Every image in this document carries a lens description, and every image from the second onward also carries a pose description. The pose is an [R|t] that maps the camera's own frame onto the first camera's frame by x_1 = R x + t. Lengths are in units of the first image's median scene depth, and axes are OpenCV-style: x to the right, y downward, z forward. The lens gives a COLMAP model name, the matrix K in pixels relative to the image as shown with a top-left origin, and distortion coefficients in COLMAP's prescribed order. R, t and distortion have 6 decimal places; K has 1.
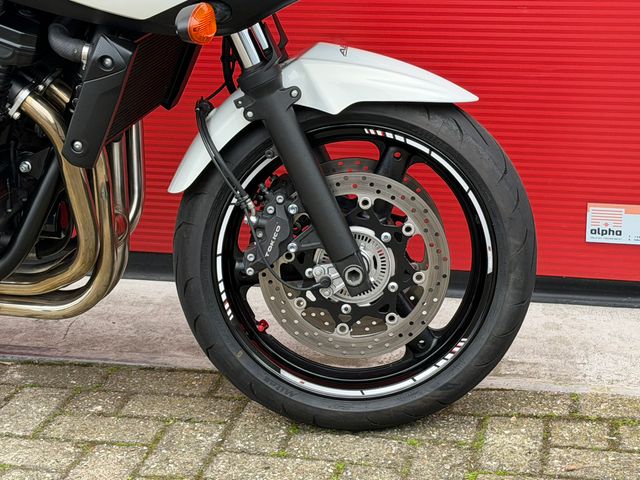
lens RADIAL K [[1456.5, 0, 322.0], [0, 1456.5, 243.3], [0, 0, 1]] dist [0.147675, 0.000000]
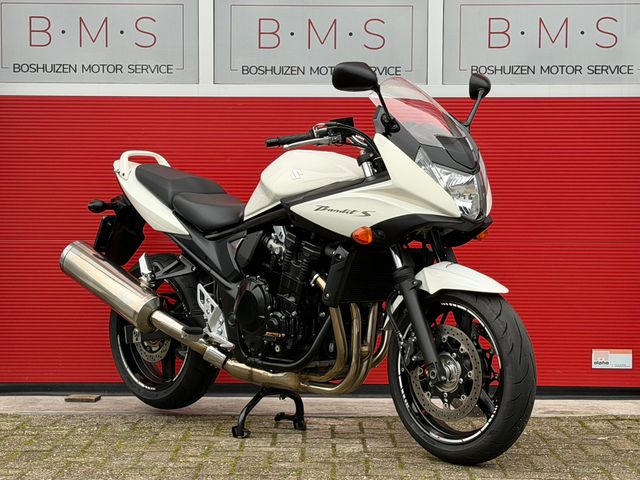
lens RADIAL K [[1456.5, 0, 319.0], [0, 1456.5, 245.4], [0, 0, 1]] dist [0.147675, 0.000000]
pose [[0.849350, 0.029752, -0.526991, 0.919429], [-0.189414, 0.949090, -0.251697, 0.391938], [0.492673, 0.313598, 0.811744, -0.762470]]
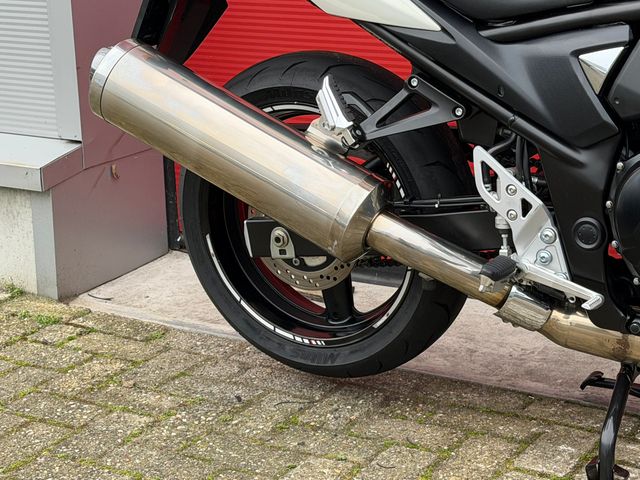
lens RADIAL K [[1456.5, 0, 322.2], [0, 1456.5, 252.2], [0, 0, 1]] dist [0.147675, 0.000000]
pose [[0.951938, 0.077685, -0.296276, -0.257076], [-0.084257, 0.996399, -0.009460, -0.005783], [0.294475, 0.033968, 0.955055, 0.057797]]
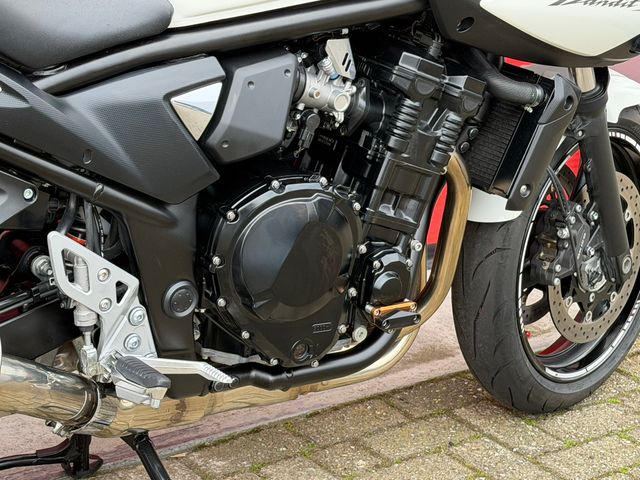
lens RADIAL K [[1456.5, 0, 316.5], [0, 1456.5, 237.6], [0, 0, 1]] dist [0.147675, 0.000000]
pose [[0.645224, -0.189382, 0.740149, -0.933944], [0.152204, 0.981233, 0.118384, -0.162709], [-0.748679, 0.036270, 0.661940, 0.429412]]
